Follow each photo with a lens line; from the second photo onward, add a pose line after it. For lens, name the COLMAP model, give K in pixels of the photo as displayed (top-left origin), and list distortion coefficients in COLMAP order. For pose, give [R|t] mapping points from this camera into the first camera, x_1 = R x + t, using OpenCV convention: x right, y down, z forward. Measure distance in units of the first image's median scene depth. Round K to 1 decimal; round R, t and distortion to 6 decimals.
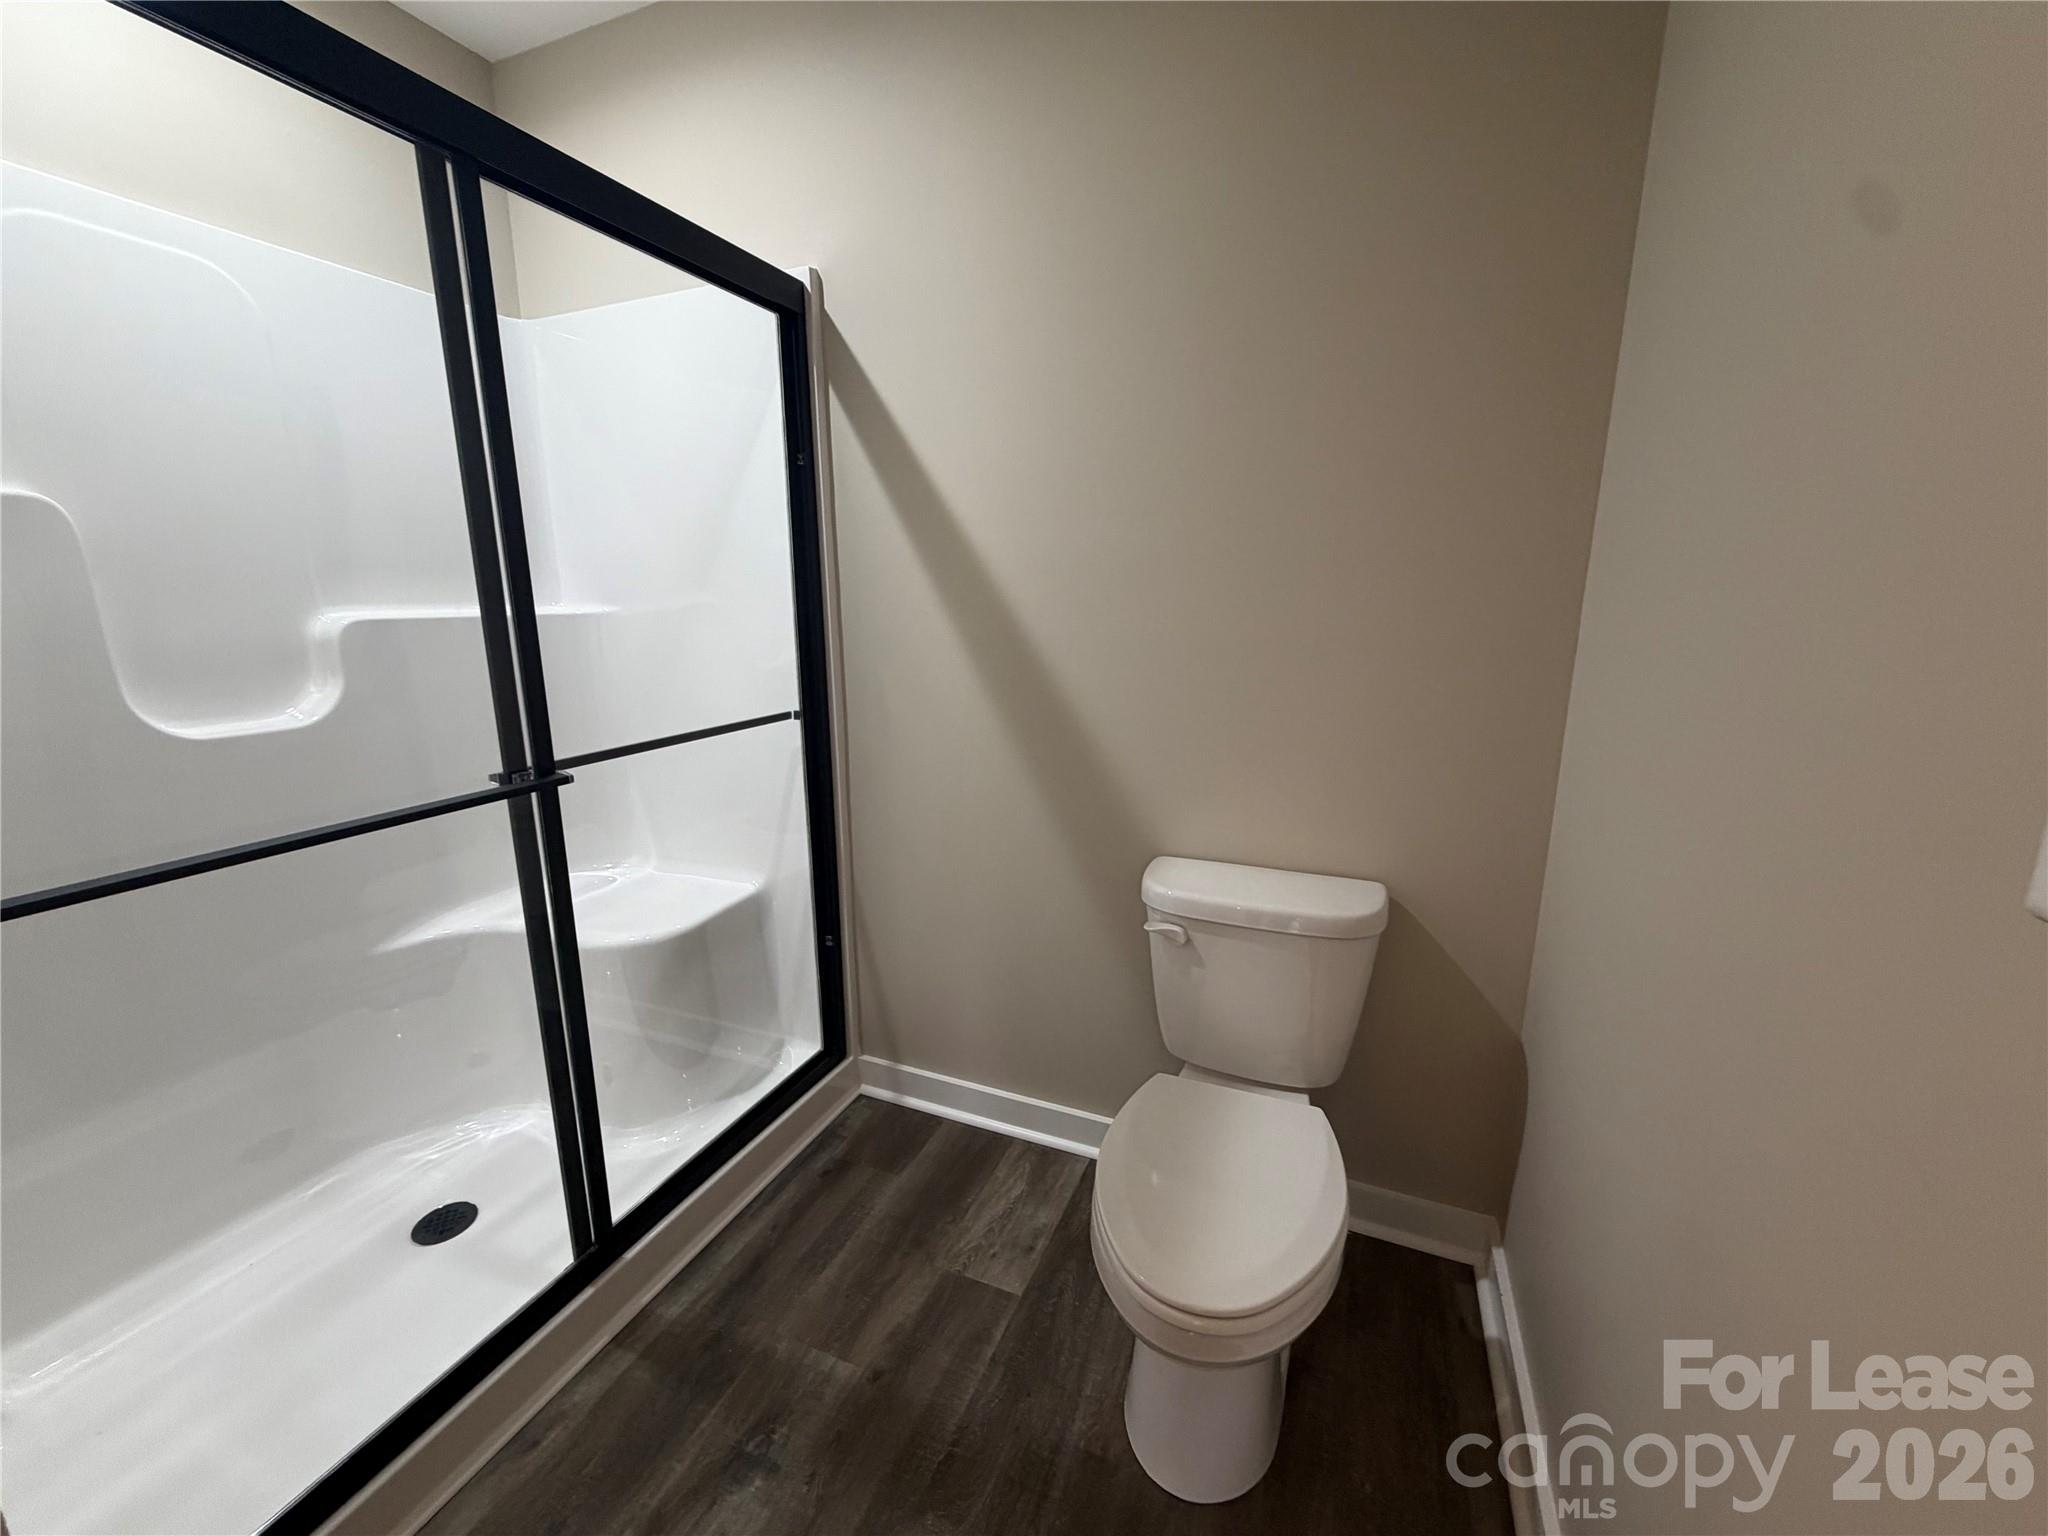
lens RADIAL K [[813.1, 0, 1017.9], [0, 813.1, 766.8], [0, 0, 1]] dist [0.001274, 0.000177]
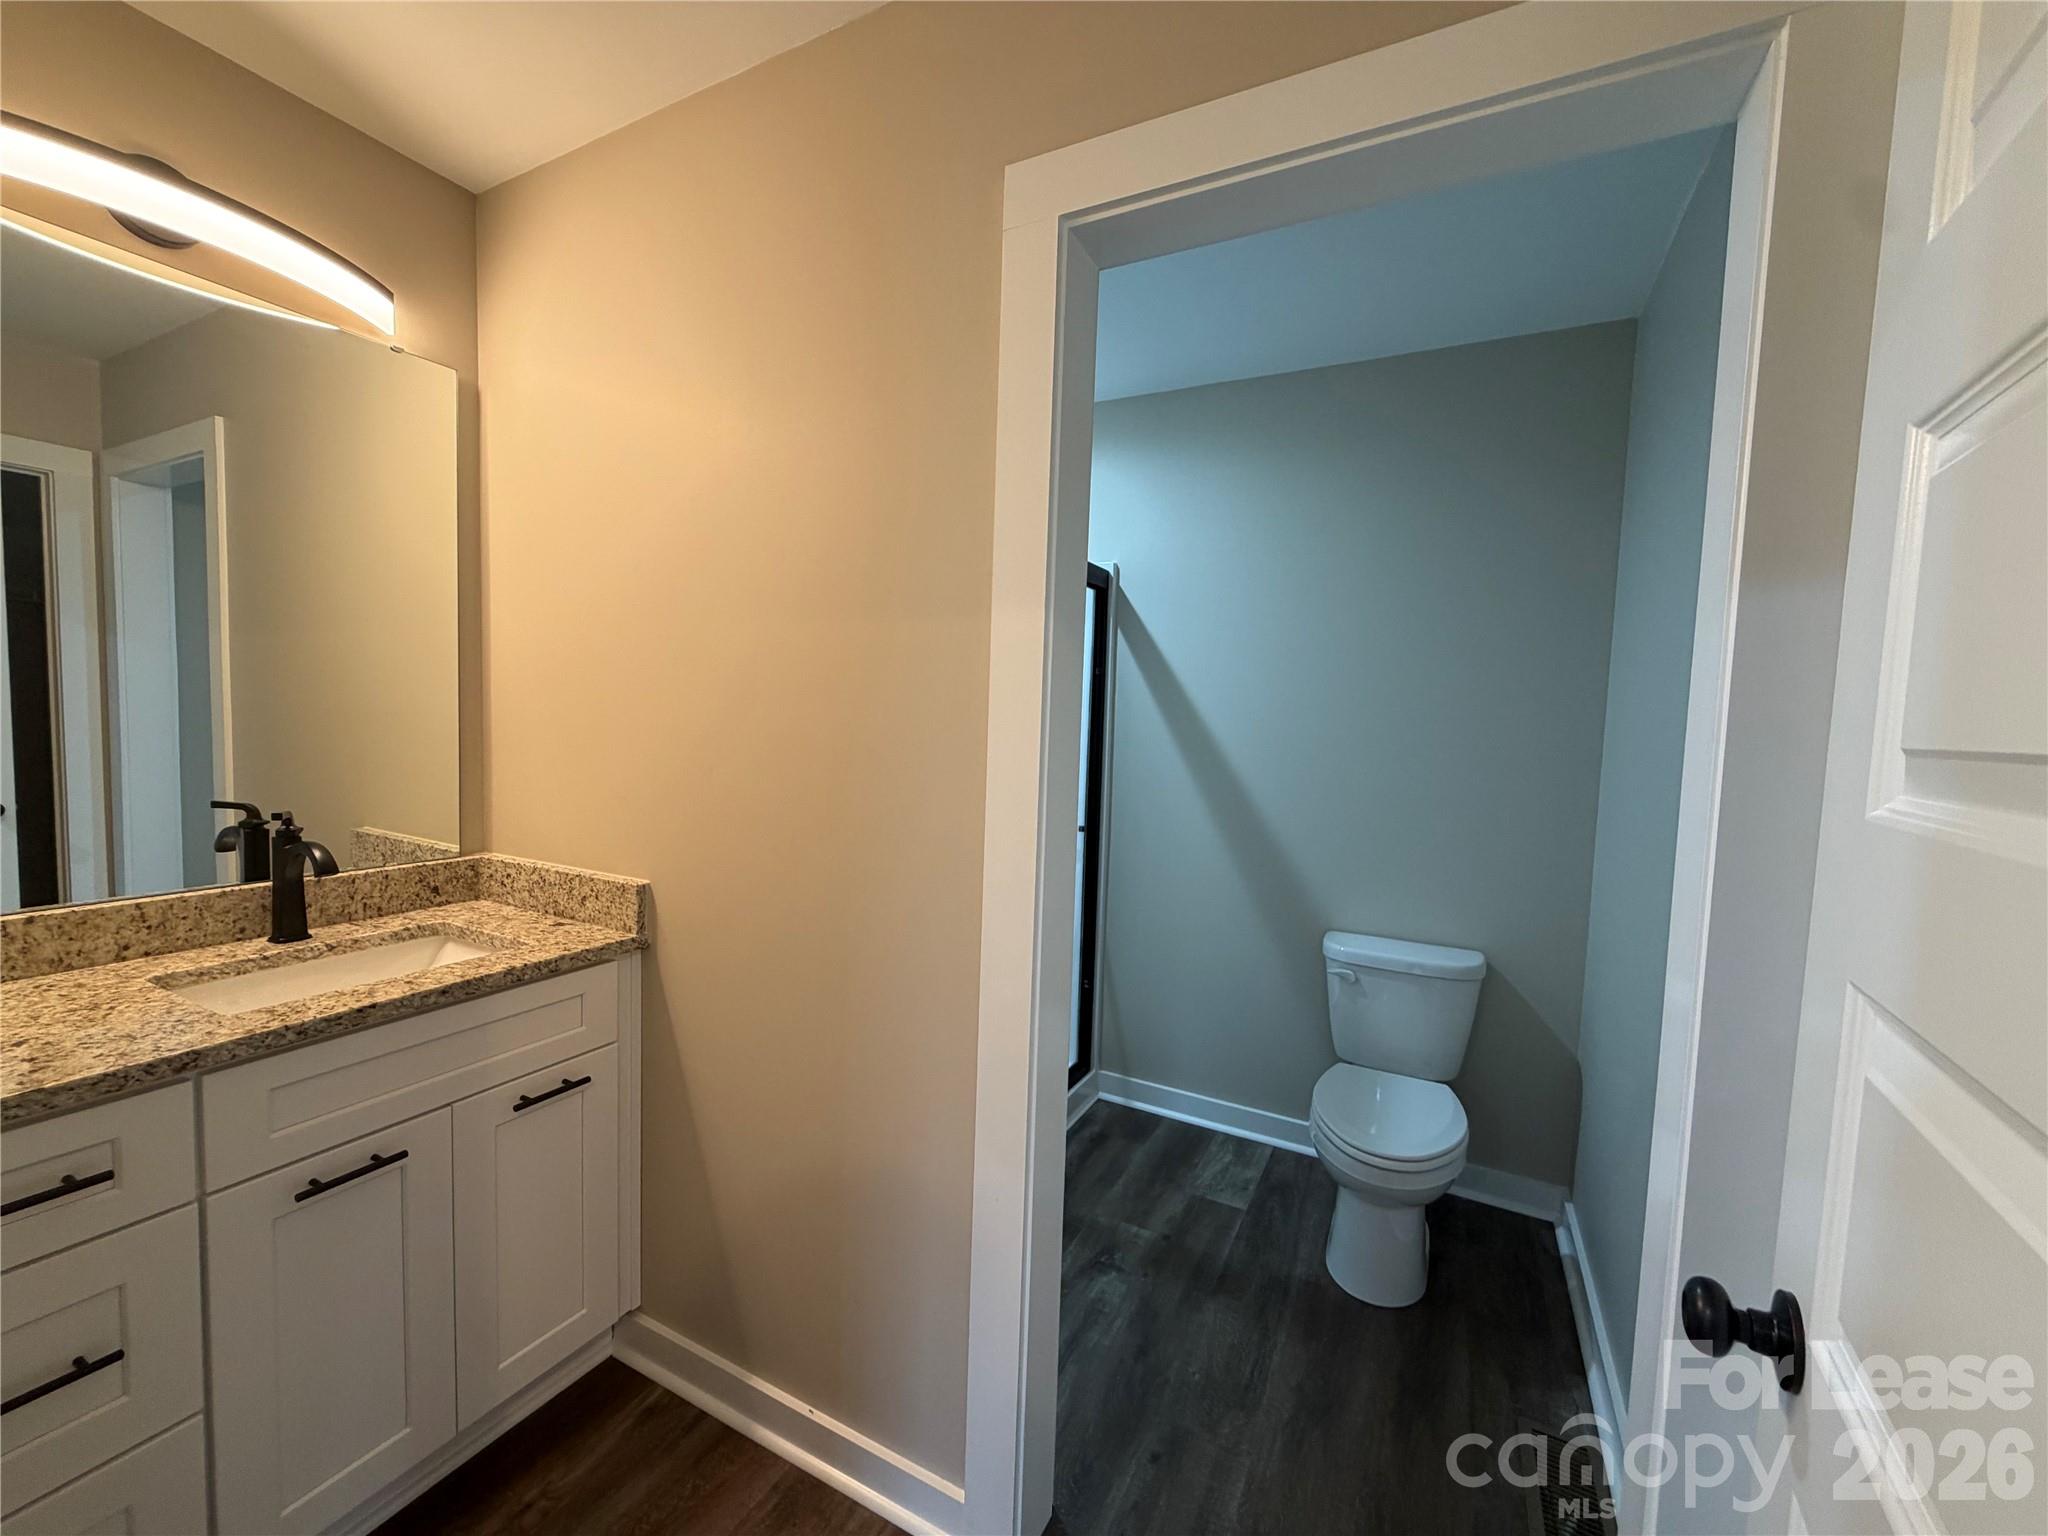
lens RADIAL K [[812.3, 0, 1022.3], [0, 812.3, 771.7], [0, 0, 1]] dist [-0.001877, -0.000156]
pose [[0.996335, 0.042131, -0.074442, -0.330211], [-0.053147, 0.986825, -0.152816, 0.086765], [0.067023, 0.156212, 0.985447, -0.654246]]
